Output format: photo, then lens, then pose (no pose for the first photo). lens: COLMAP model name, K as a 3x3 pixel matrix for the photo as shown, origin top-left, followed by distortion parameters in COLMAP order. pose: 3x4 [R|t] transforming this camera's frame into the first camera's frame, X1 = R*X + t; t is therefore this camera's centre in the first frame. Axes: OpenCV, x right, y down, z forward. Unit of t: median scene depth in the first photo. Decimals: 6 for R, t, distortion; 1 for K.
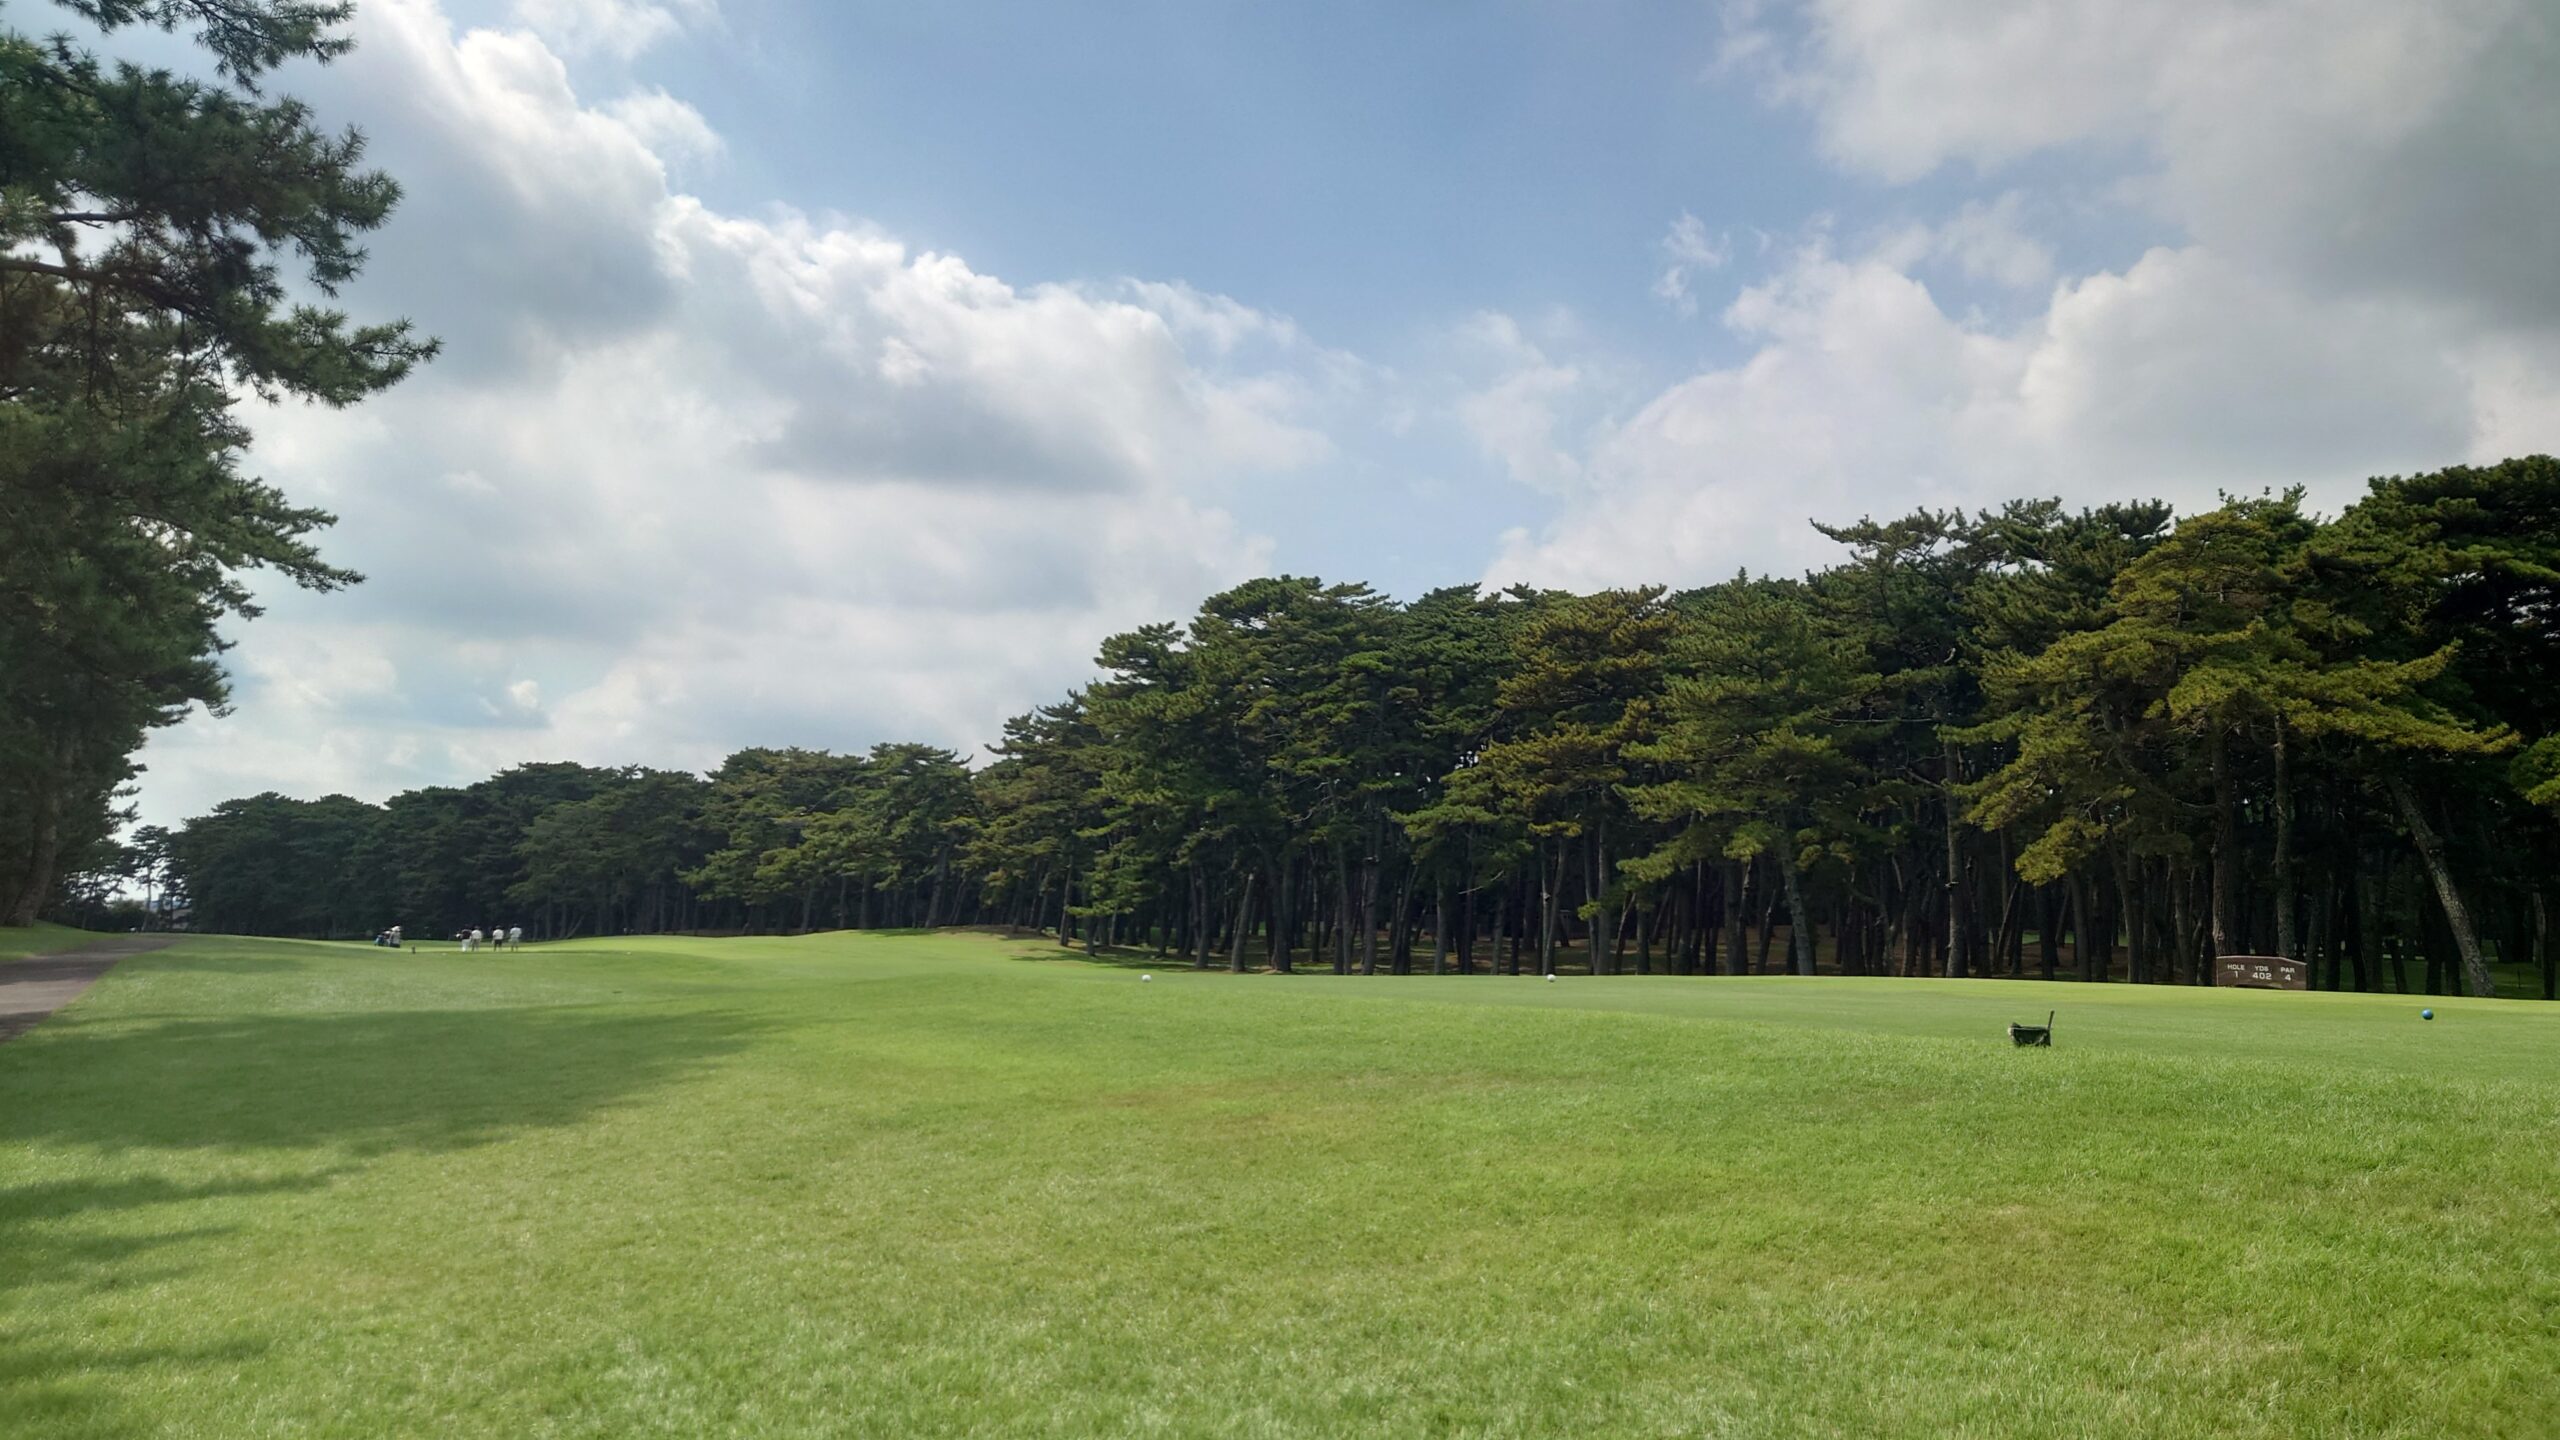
lens RADIAL K [[1797.2, 0, 1262.8], [0, 1797.2, 708.9], [0, 0, 1]] dist [0.043126, 0.001221]
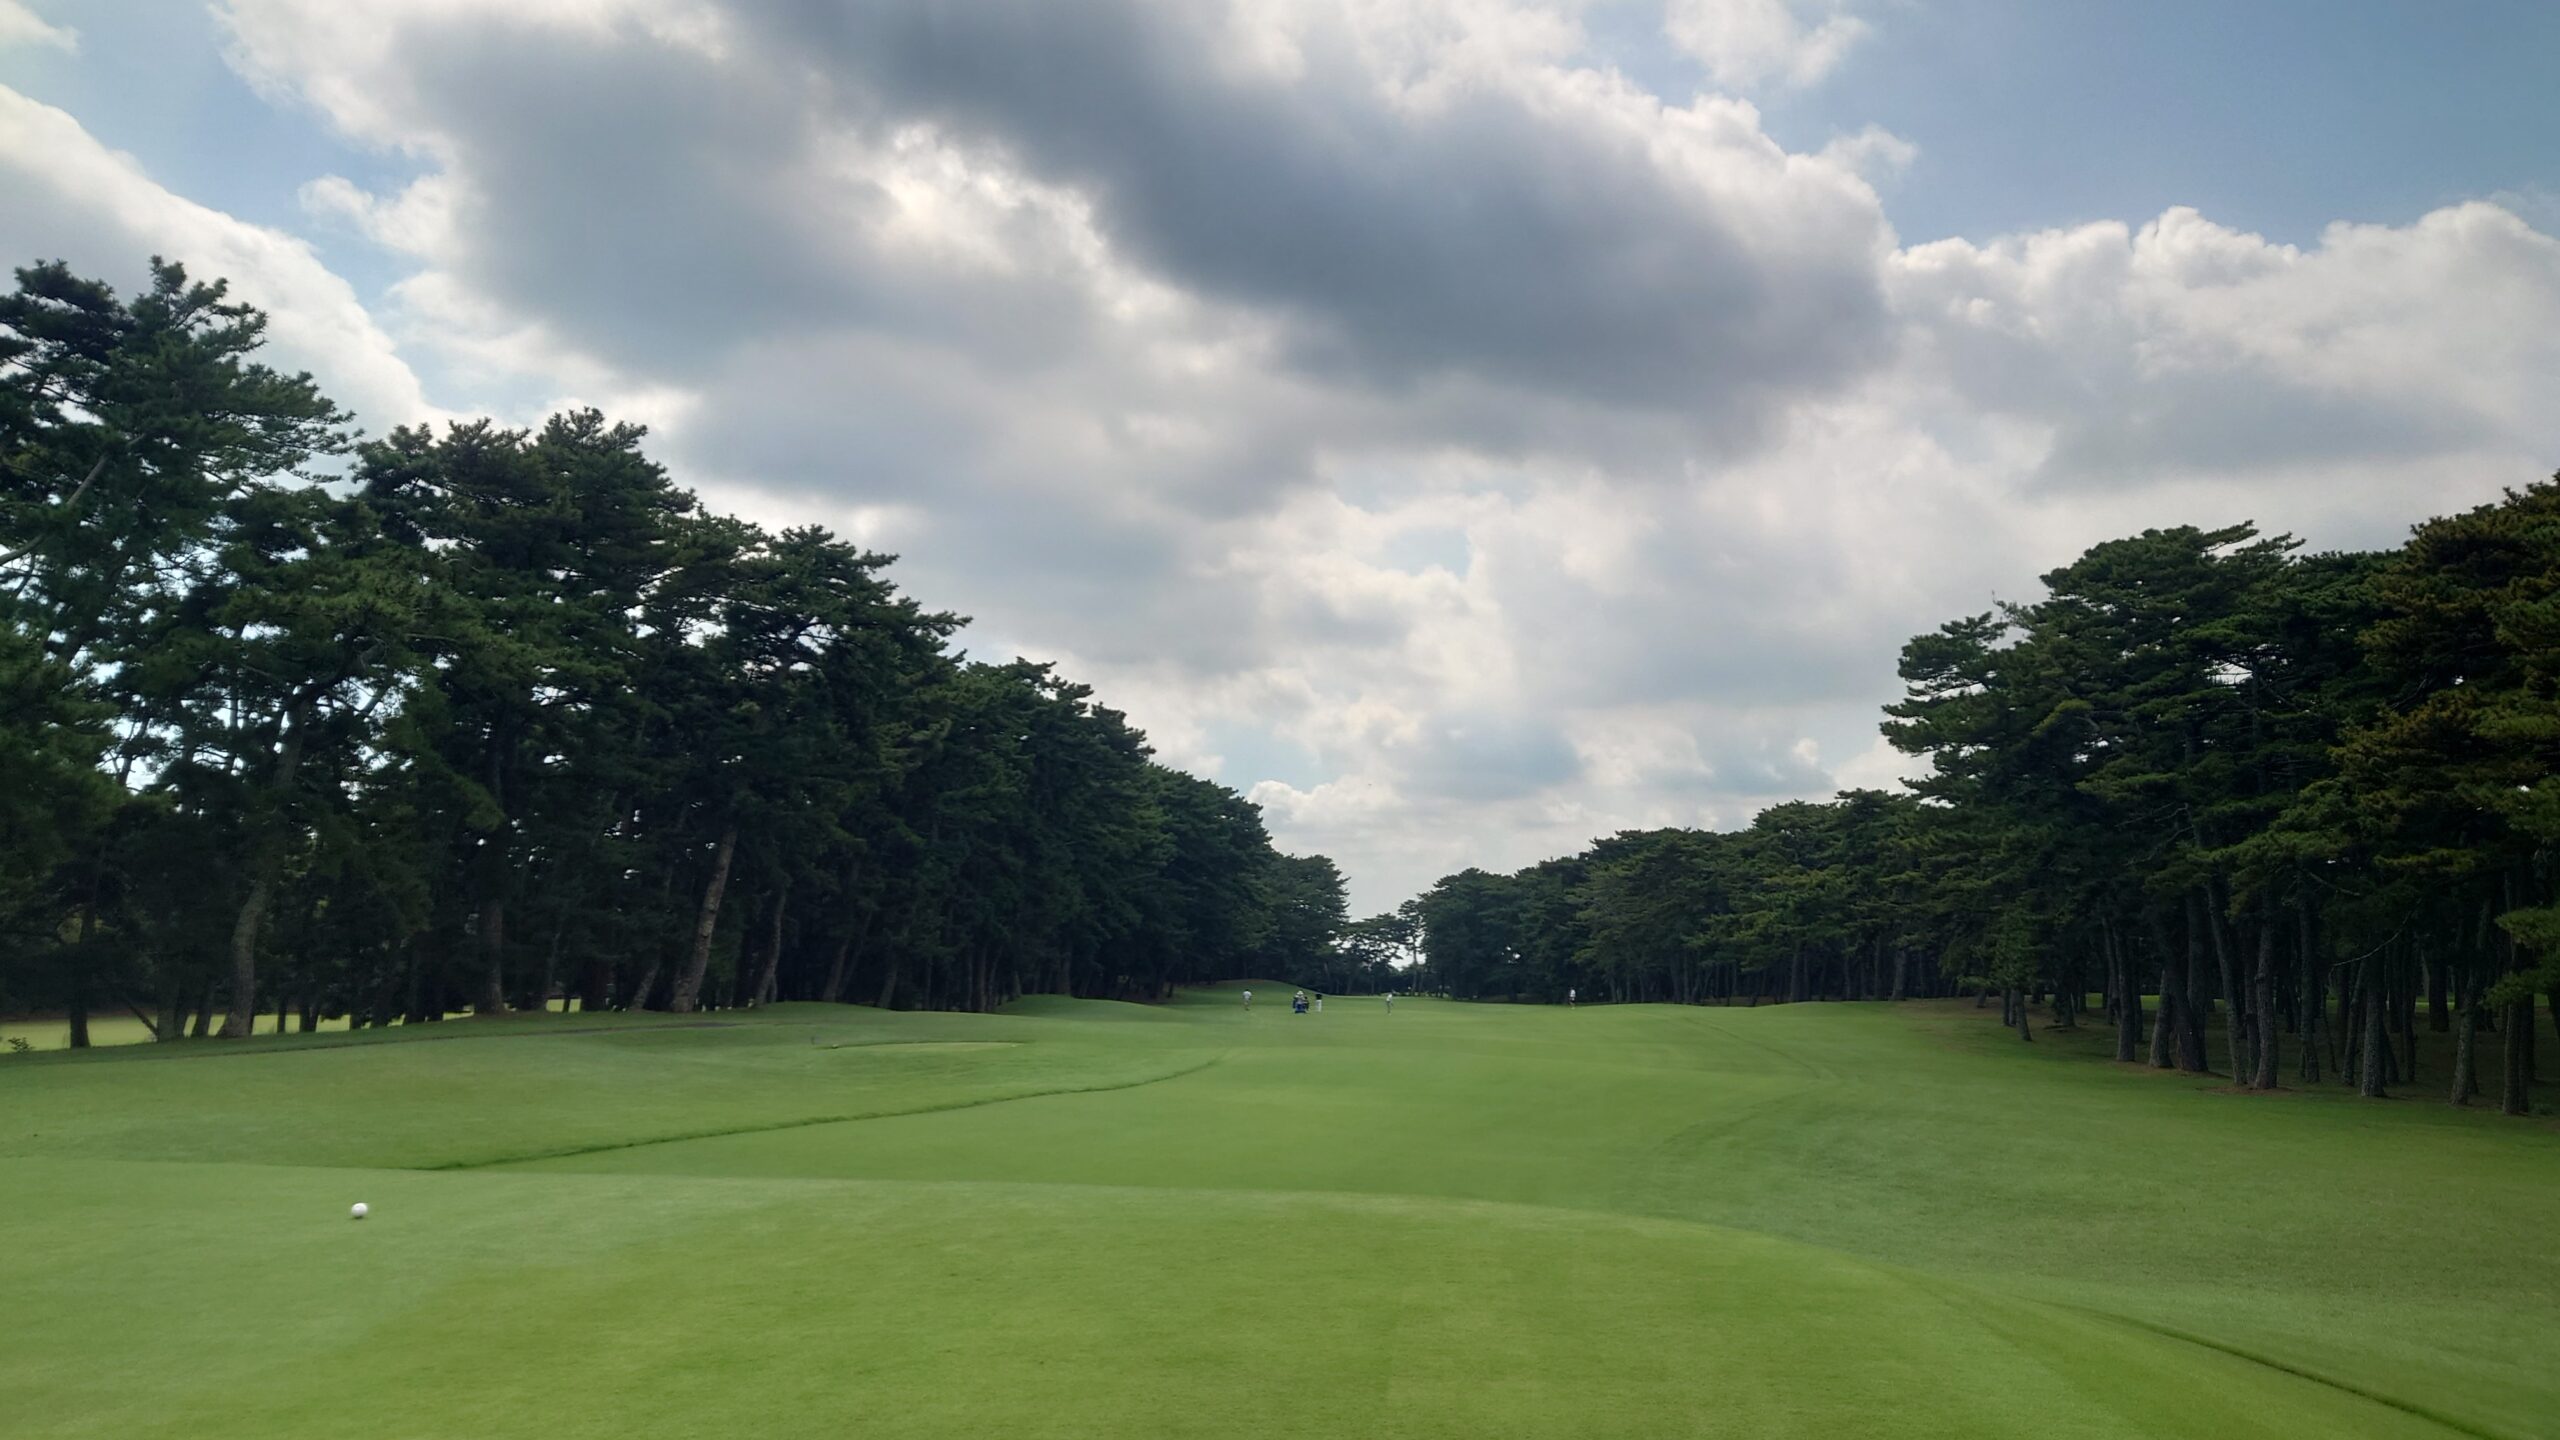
lens RADIAL K [[1797.2, 0, 1295.6], [0, 1797.2, 699.3], [0, 0, 1]] dist [0.043126, 0.001221]
pose [[0.751518, -0.108256, -0.650770, 0.108576], [0.086067, 0.994102, -0.065979, 0.006870], [0.654075, -0.006426, 0.756403, 0.098461]]
